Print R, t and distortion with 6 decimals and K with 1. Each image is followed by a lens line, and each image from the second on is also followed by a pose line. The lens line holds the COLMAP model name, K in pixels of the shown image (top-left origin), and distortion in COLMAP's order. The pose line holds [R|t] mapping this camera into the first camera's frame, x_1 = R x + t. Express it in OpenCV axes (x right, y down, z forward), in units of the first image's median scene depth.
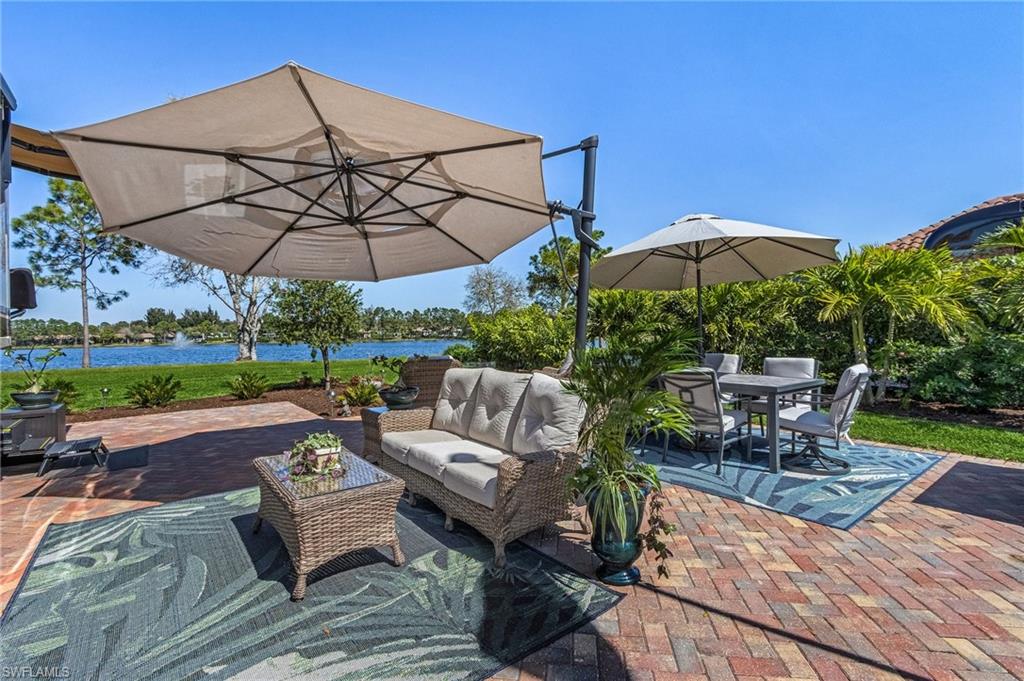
lens RADIAL K [[484.9, 0, 507.7], [0, 484.9, 327.5], [0, 0, 1]] dist [0.004769, 0.000804]
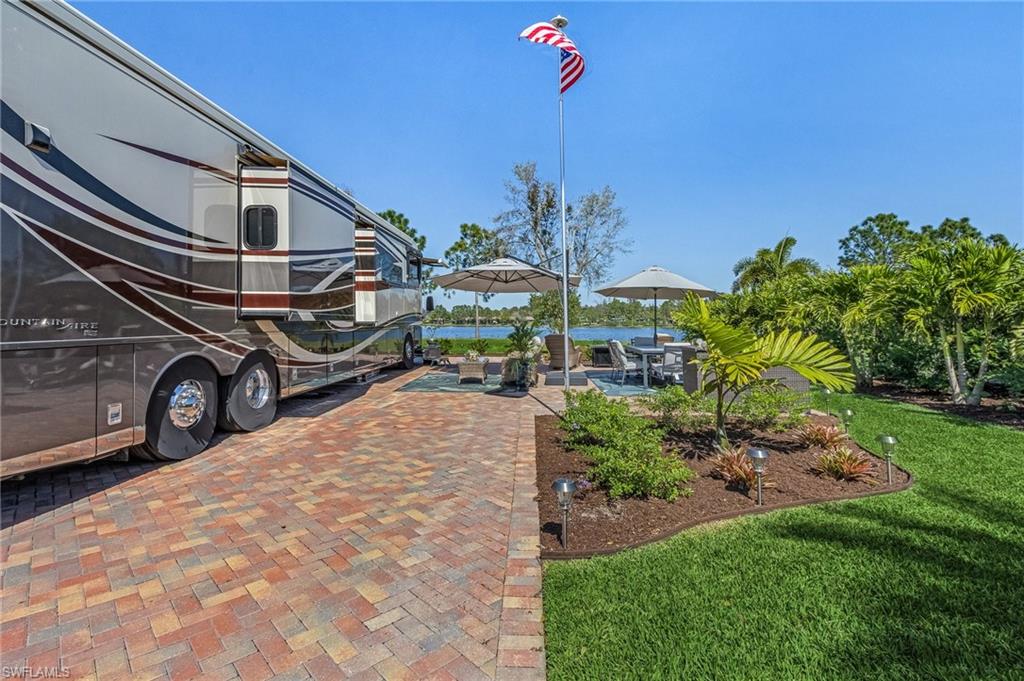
lens RADIAL K [[484.9, 0, 507.7], [0, 484.9, 327.5], [0, 0, 1]] dist [0.004769, 0.000804]
pose [[0.771982, 0.028569, -0.635001, 0.236634], [-0.009756, 0.999404, 0.033103, -0.007578], [0.635569, -0.019360, 0.771801, -0.180399]]
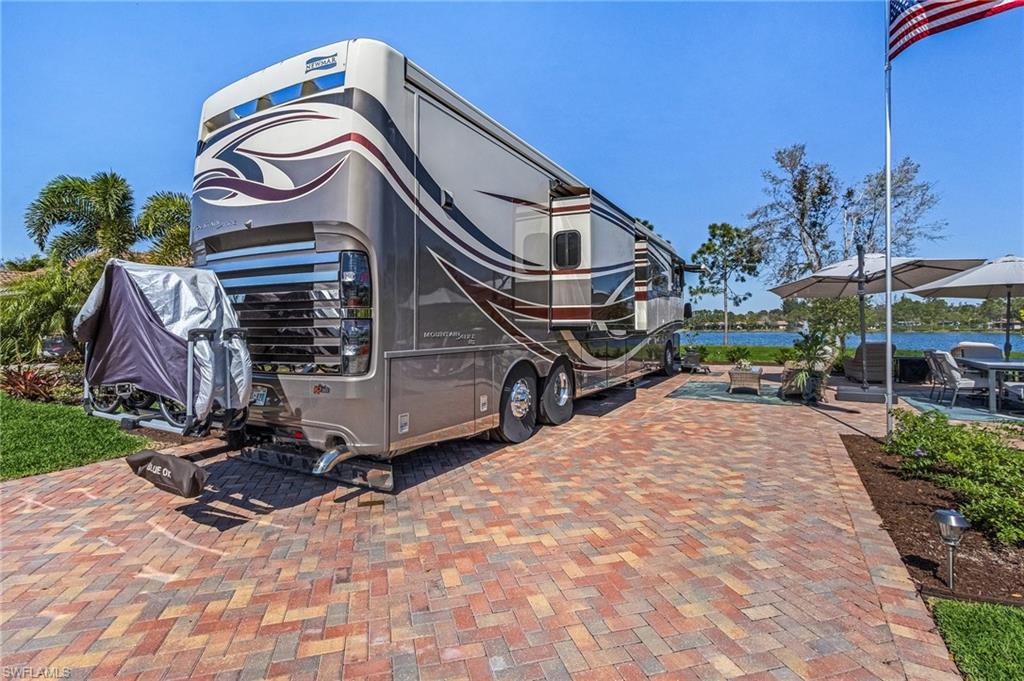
lens RADIAL K [[474.6, 0, 510.7], [0, 474.6, 347.0], [0, 0, 1]] dist [0.003761, 0.000019]
pose [[0.399032, 0.054256, -0.915330, 0.227006], [0.007384, 0.998025, 0.062377, -0.009633], [0.916907, -0.031649, 0.397843, -0.210166]]
